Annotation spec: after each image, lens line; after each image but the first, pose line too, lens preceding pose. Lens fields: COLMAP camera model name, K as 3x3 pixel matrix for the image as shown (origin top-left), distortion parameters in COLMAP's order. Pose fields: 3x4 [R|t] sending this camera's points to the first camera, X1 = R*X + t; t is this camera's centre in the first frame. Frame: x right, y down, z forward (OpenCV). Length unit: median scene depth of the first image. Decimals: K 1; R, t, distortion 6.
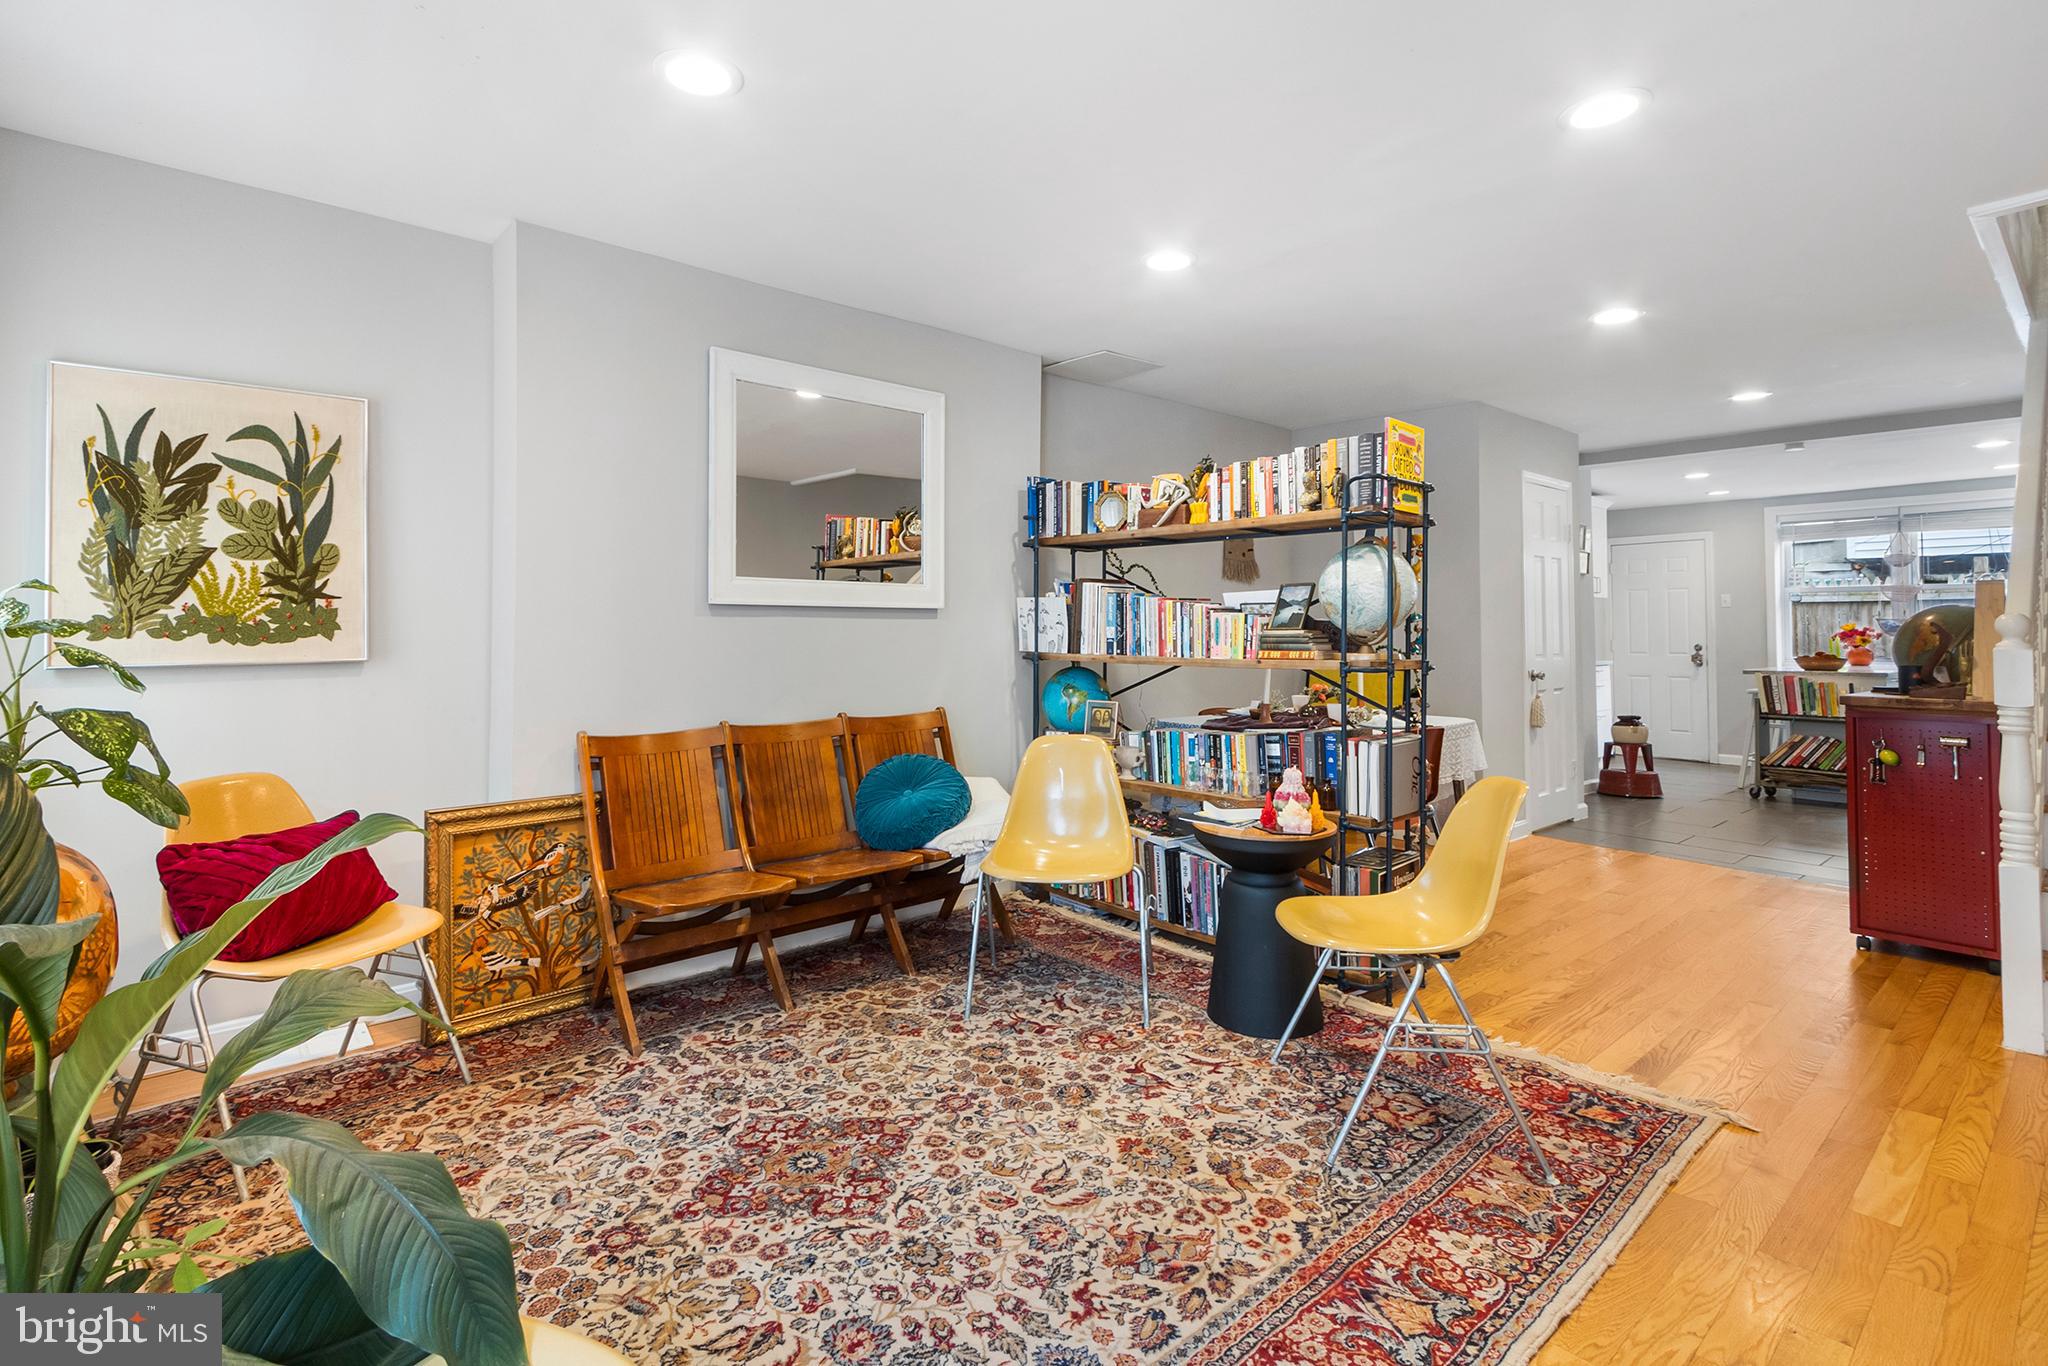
lens RADIAL K [[983.3, 0, 1020.7], [0, 983.3, 616.8], [0, 0, 1]] dist [-0.000847, -0.000201]
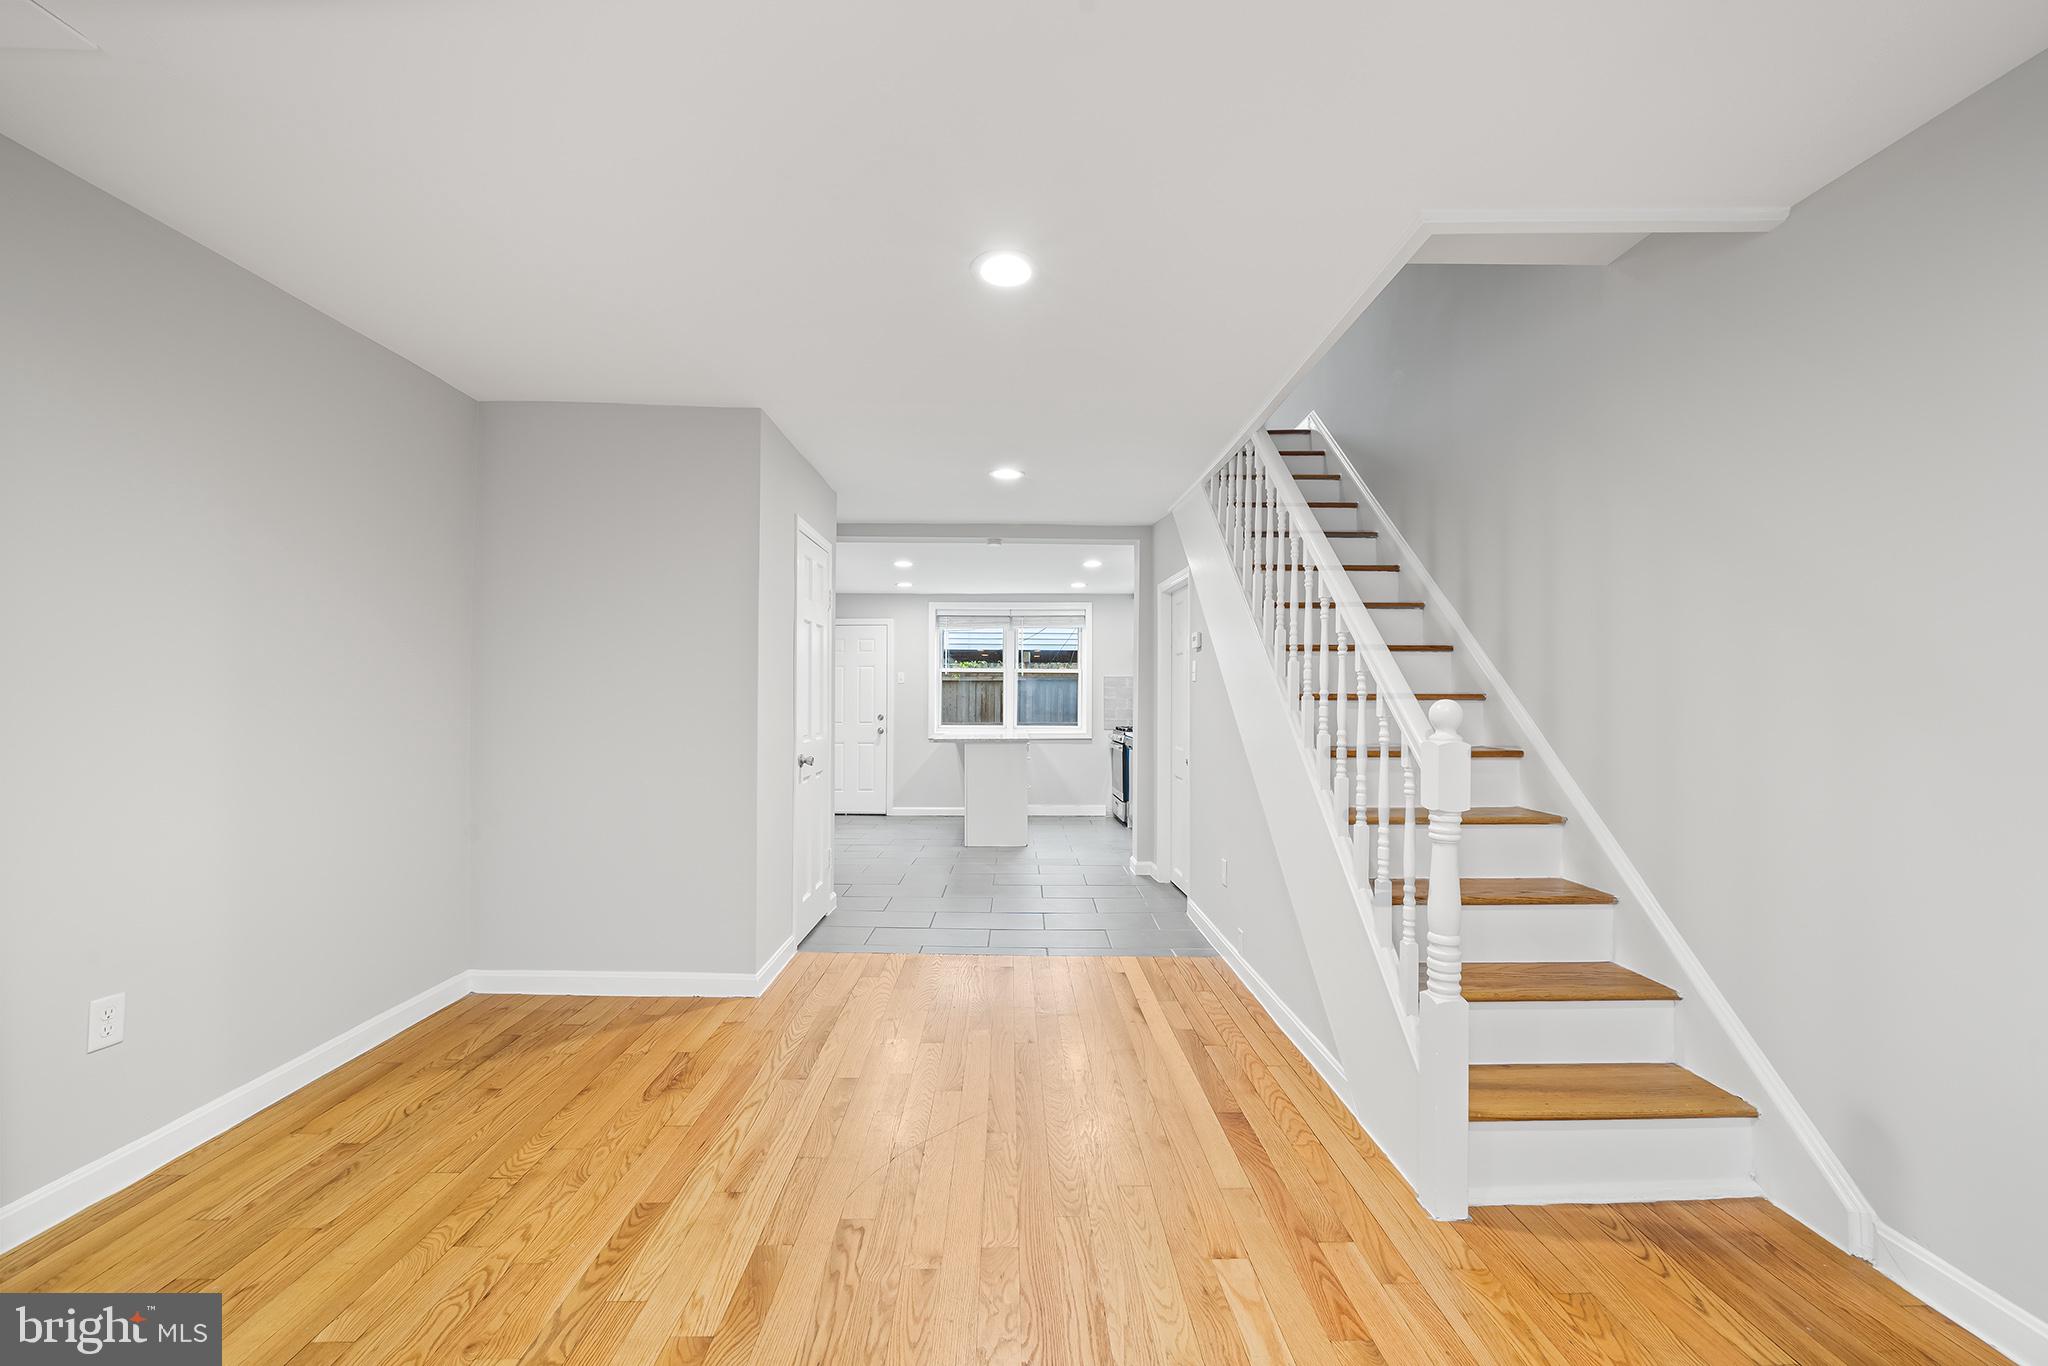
lens RADIAL K [[802.4, 0, 1022.1], [0, 802.4, 687.9], [0, 0, 1]] dist [-0.001016, -0.000233]
pose [[0.651210, 0.009778, 0.758834, 0.211904], [-0.011505, 0.999929, -0.003011, -0.007838], [-0.758810, -0.006770, 0.651277, 0.714470]]
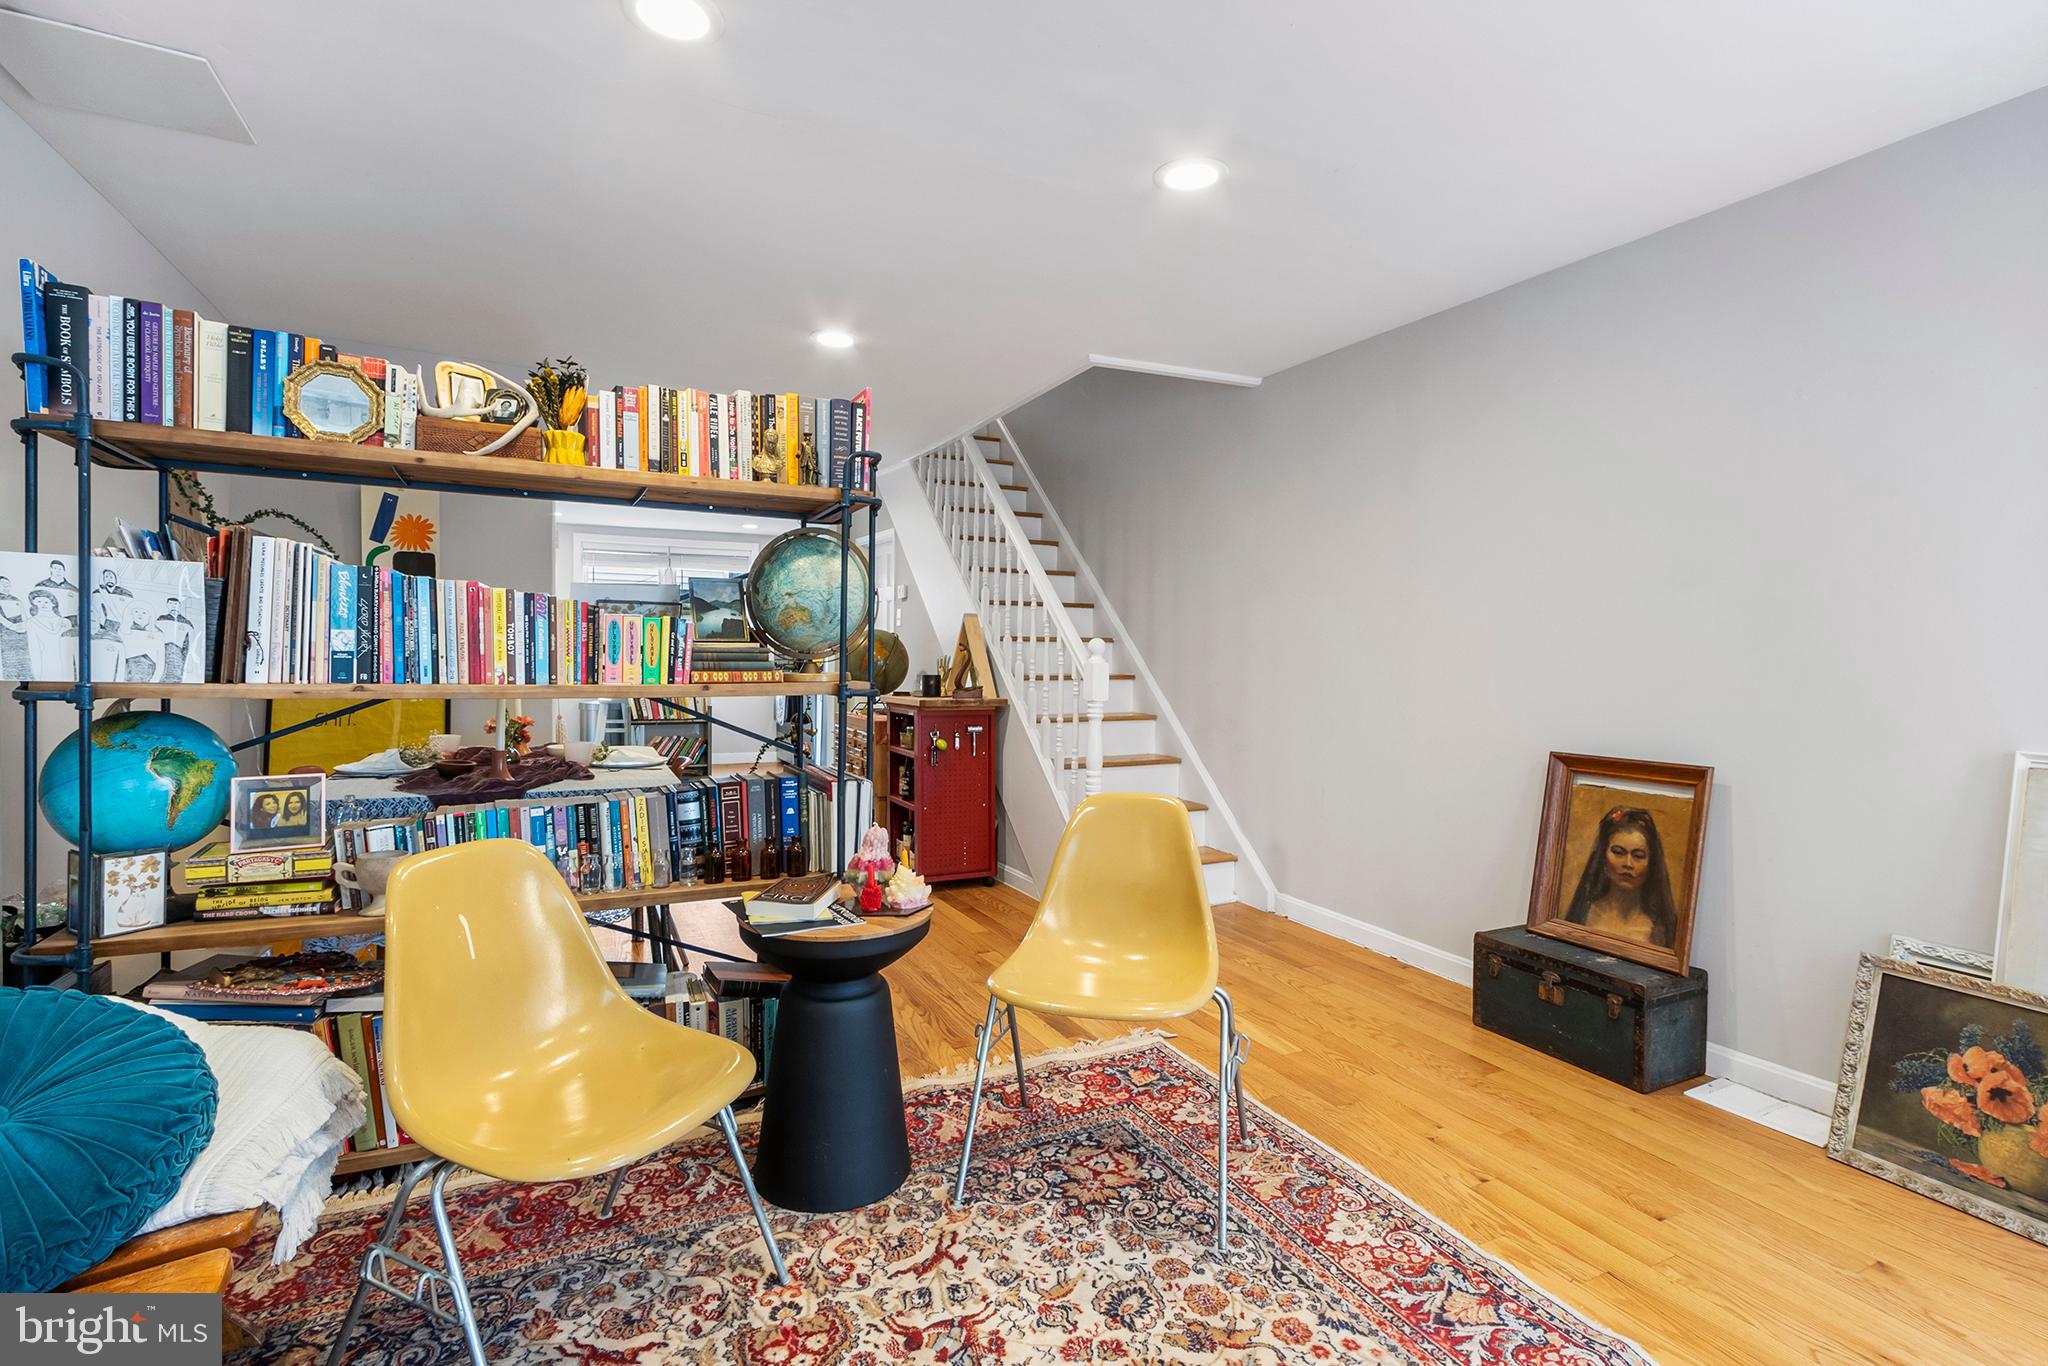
lens RADIAL K [[943.1, 0, 1024.0], [0, 943.1, 683.0], [0, 0, 1]] dist [0.002462, 0.000033]
pose [[0.263562, -0.028067, 0.964234, -0.351972], [-0.026743, 0.998980, 0.036389, 0.012904], [-0.964272, -0.035377, 0.262543, 0.631820]]
